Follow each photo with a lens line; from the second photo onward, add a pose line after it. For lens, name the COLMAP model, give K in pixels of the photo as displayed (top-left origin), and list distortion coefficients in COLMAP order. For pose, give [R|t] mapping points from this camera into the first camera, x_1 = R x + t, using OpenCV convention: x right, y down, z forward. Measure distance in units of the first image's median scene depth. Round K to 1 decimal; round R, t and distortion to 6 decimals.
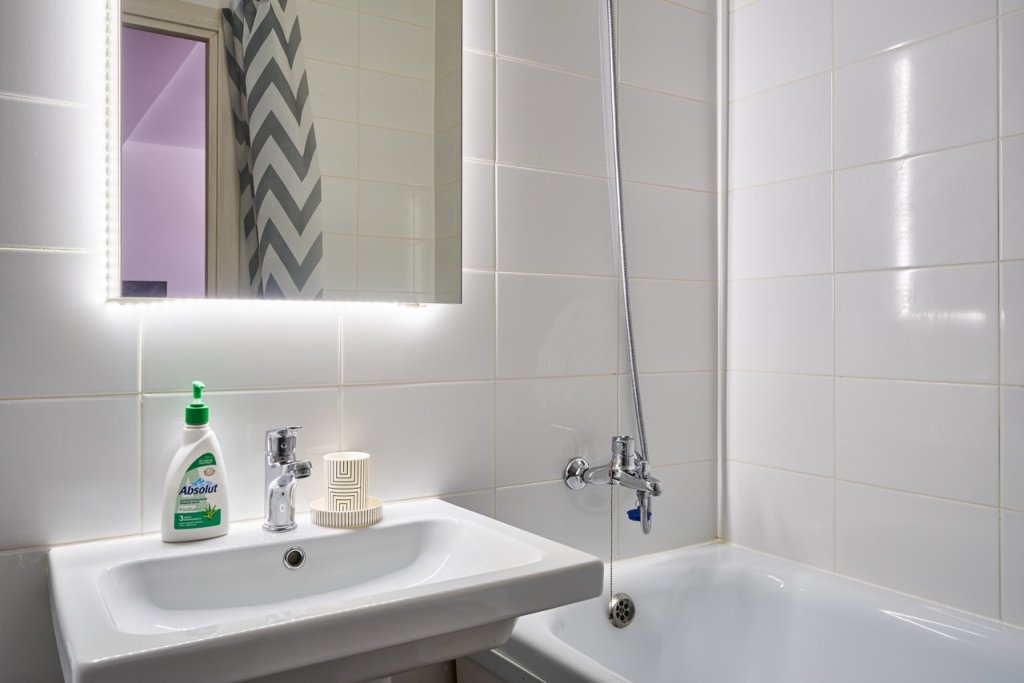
lens RADIAL K [[788.3, 0, 512.0], [0, 788.3, 341.5], [0, 0, 1]] dist [0.002459, 0.003488]
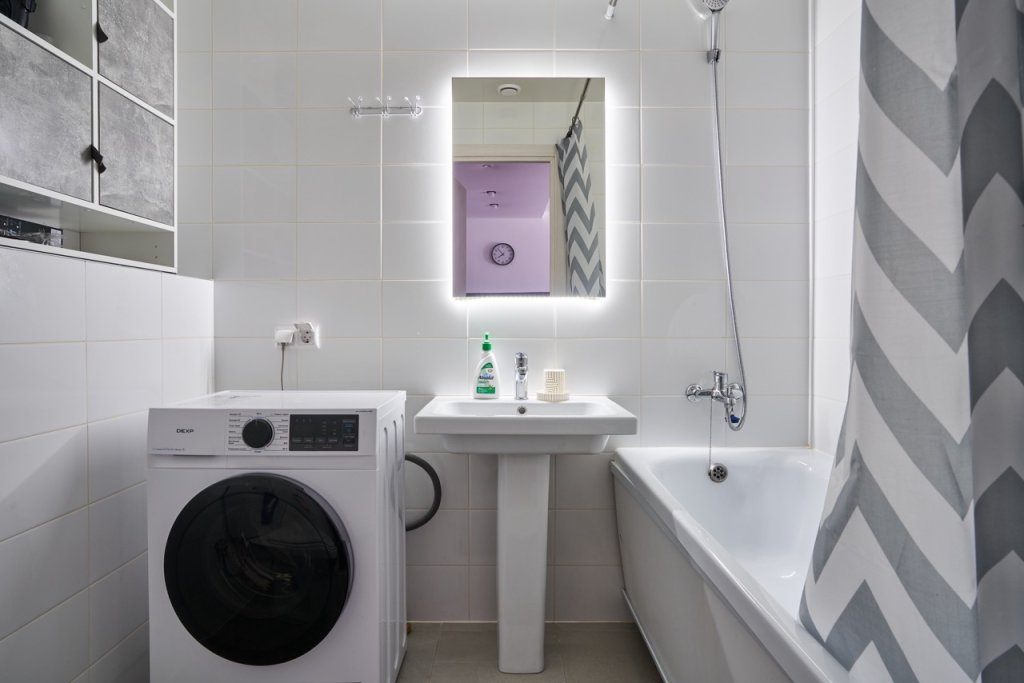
lens RADIAL K [[549.7, 0, 512.0], [0, 549.7, 341.5], [0, 0, 1]] dist [-0.000046, 0.000348]
pose [[0.849836, 0.016601, -0.526785, 0.419316], [-0.007741, 0.999789, 0.019020, 0.035554], [0.526990, -0.012087, 0.849785, -0.286006]]
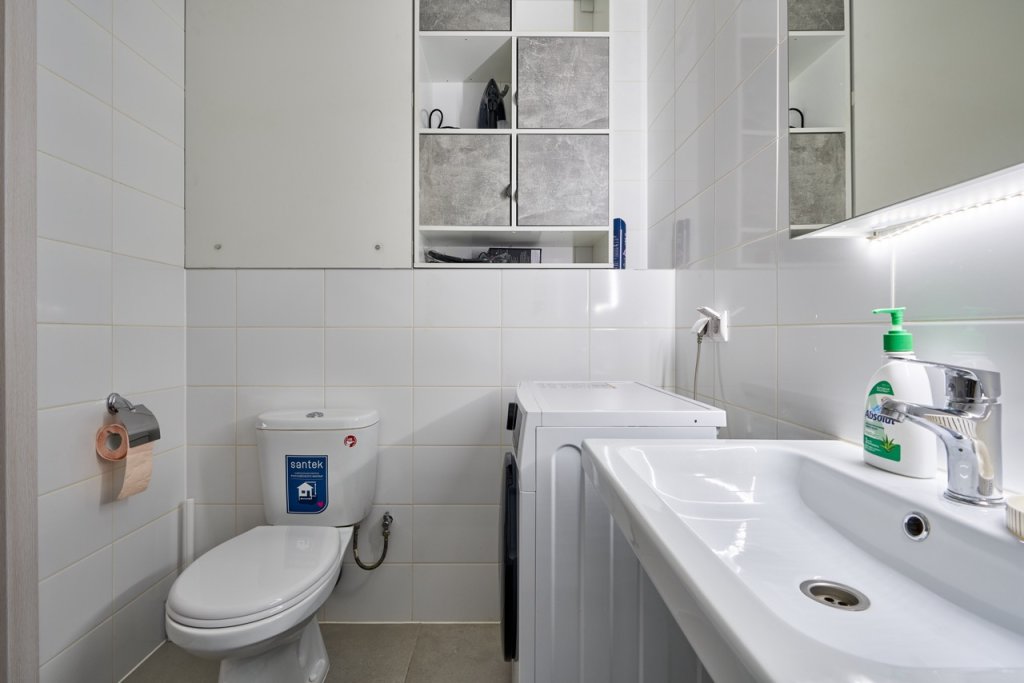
lens RADIAL K [[478.7, 0, 507.3], [0, 478.7, 342.9], [0, 0, 1]] dist [-0.001362, -0.000645]
pose [[-0.534366, 0.016791, -0.845086, 0.269480], [-0.009590, 0.999618, 0.025925, 0.065229], [0.845199, 0.021958, -0.534001, 0.711983]]
